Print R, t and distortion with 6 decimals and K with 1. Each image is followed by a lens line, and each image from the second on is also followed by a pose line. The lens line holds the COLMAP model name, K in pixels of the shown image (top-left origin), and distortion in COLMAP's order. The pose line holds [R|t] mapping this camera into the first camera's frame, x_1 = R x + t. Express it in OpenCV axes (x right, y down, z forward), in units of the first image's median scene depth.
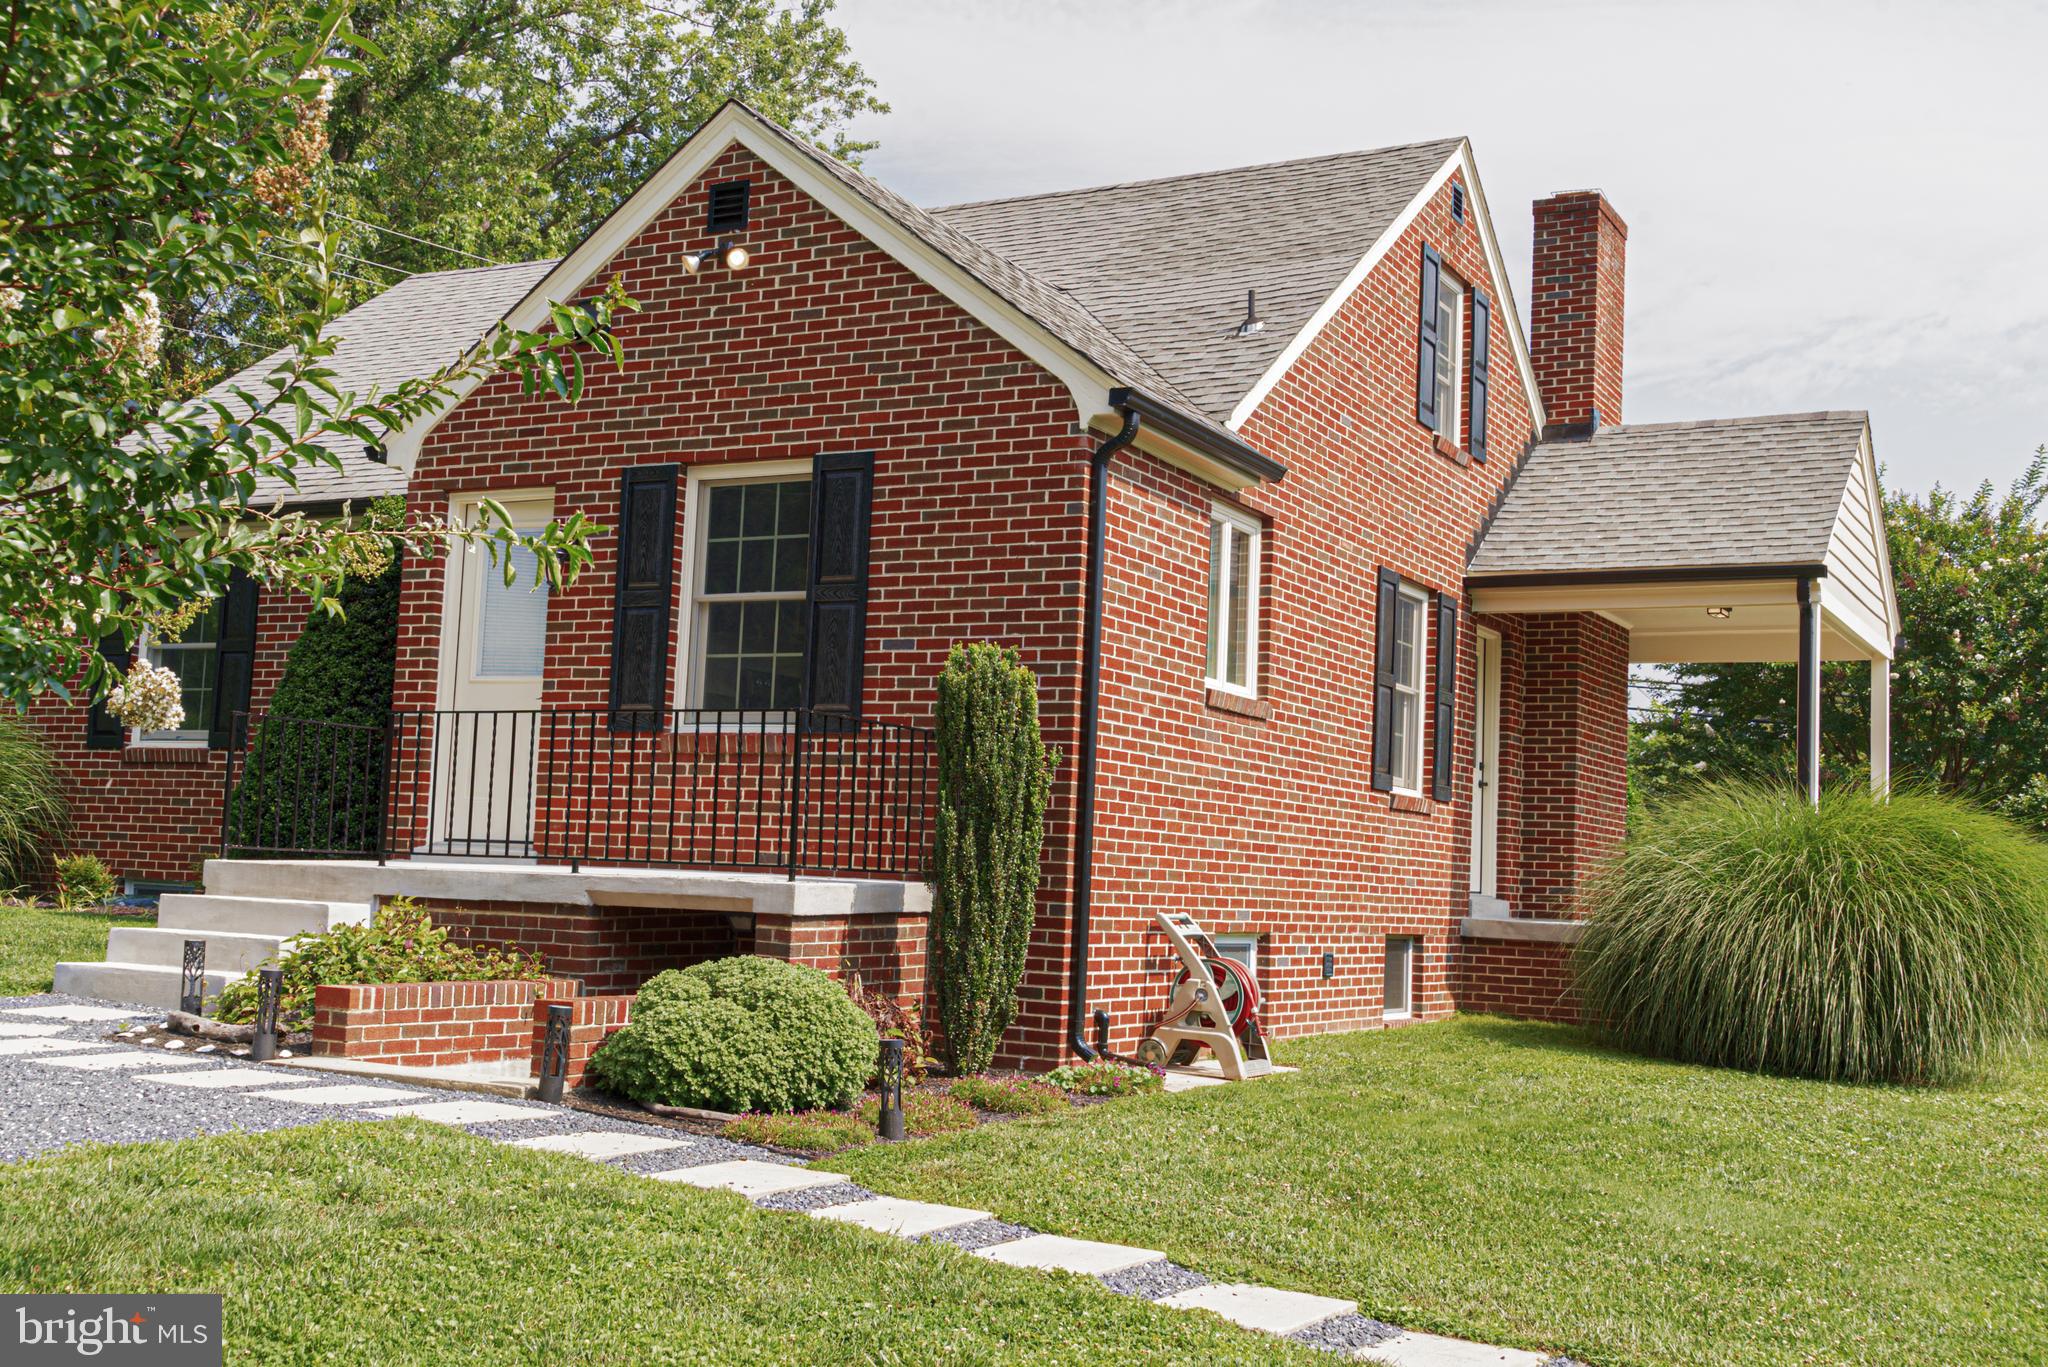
lens RADIAL K [[2136.2, 0, 1026.4], [0, 2136.2, 685.7], [0, 0, 1]] dist [0.012709, 0.000000]
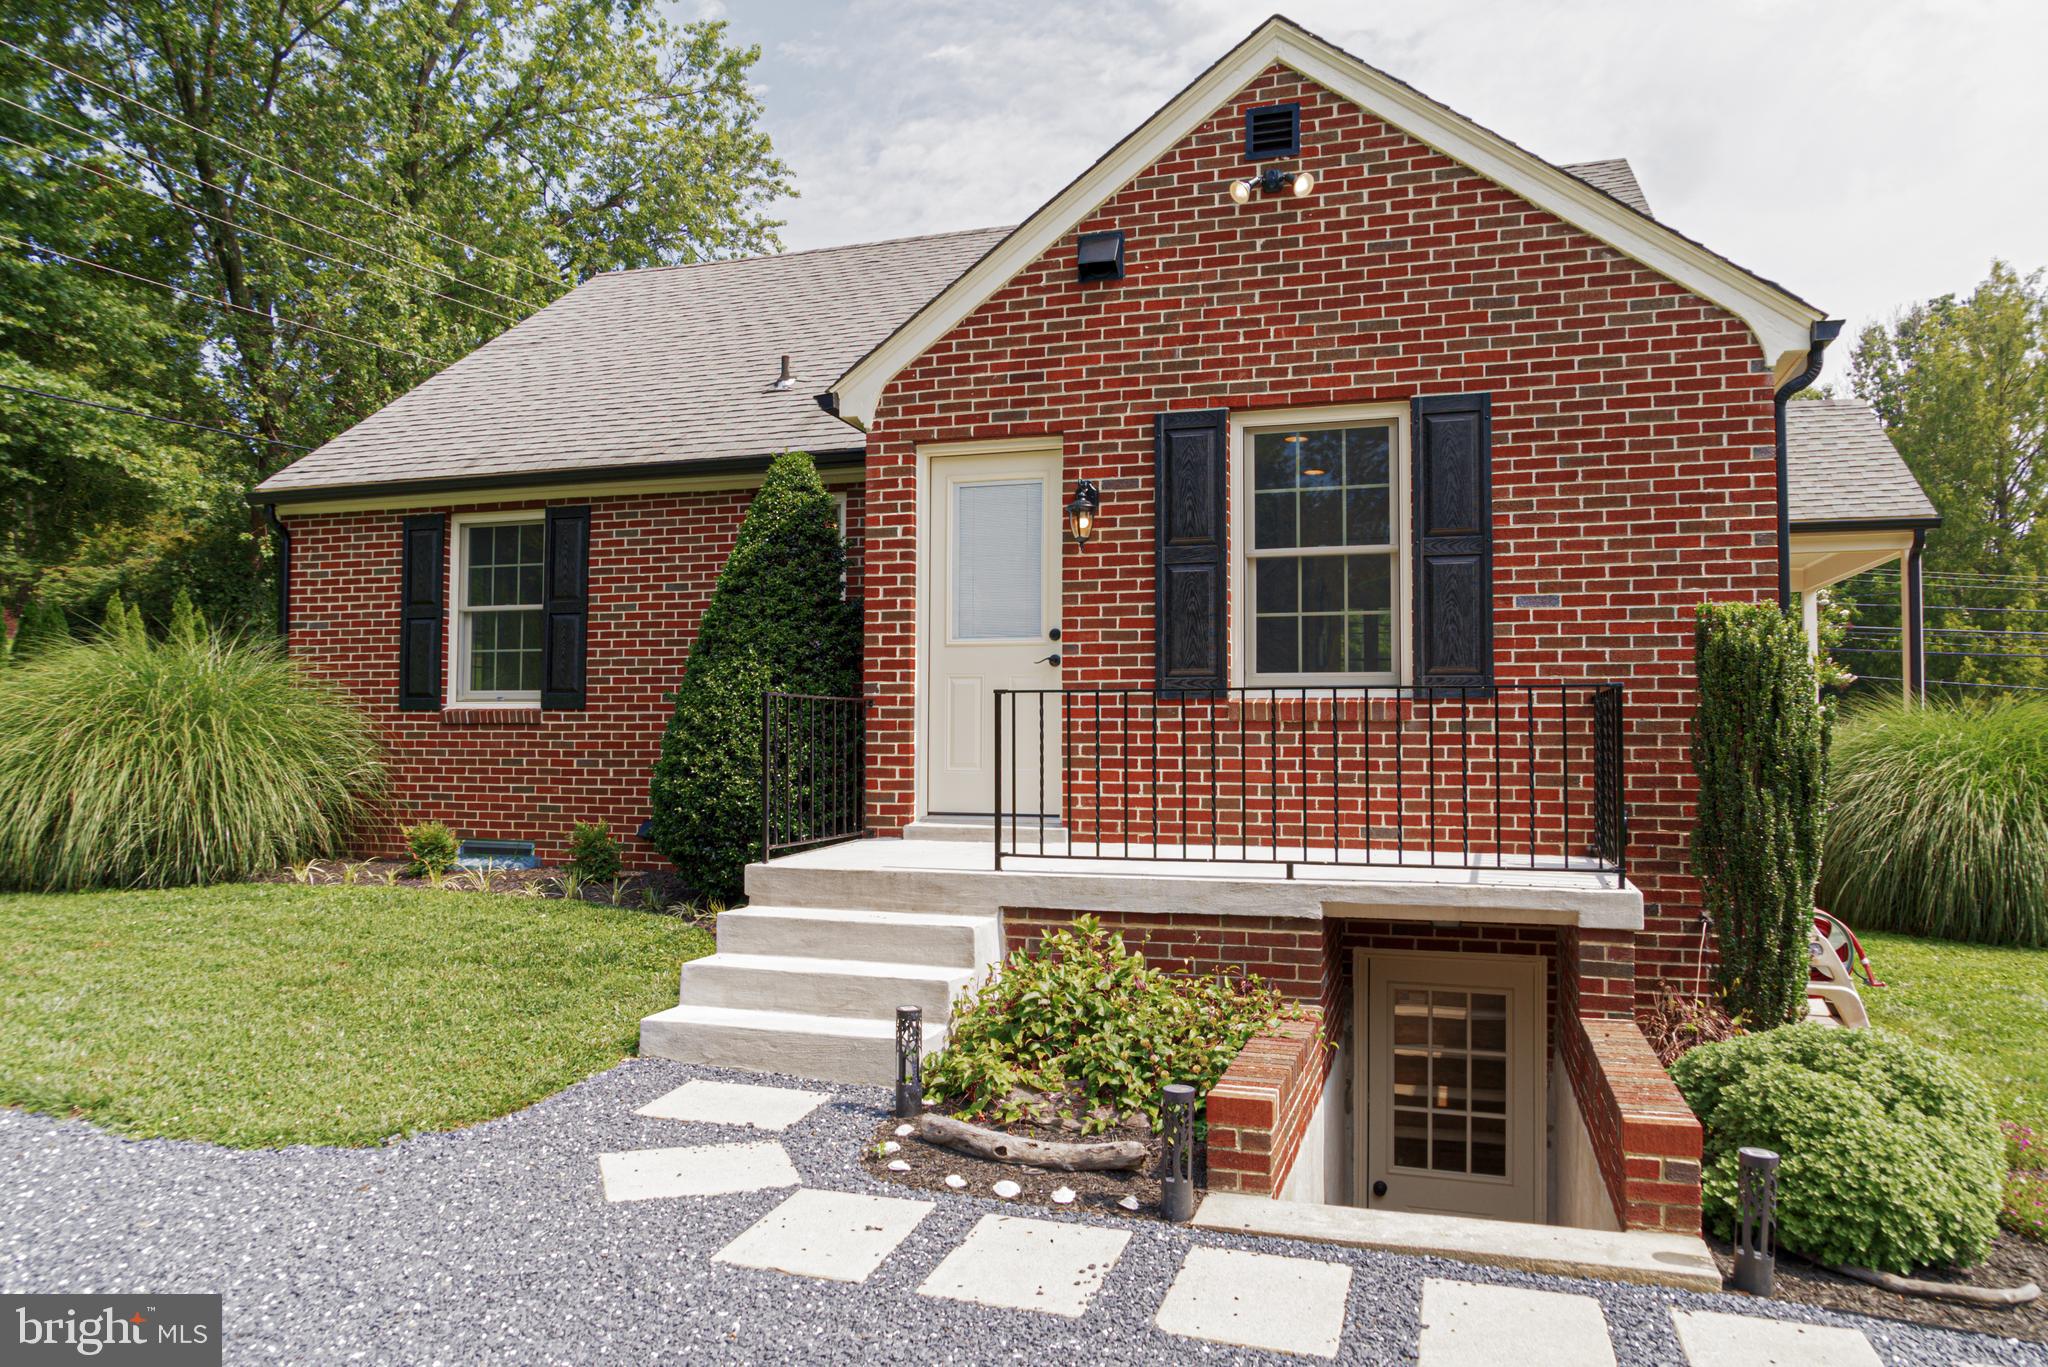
lens RADIAL K [[1352.8, 0, 1023.5], [0, 1352.8, 678.9], [0, 0, 1]] dist [-0.037661, 0.008117]
pose [[0.982145, -0.030042, 0.185711, -0.362307], [0.020010, 0.998249, 0.055657, -0.021104], [-0.187058, -0.050947, 0.981027, 0.435523]]
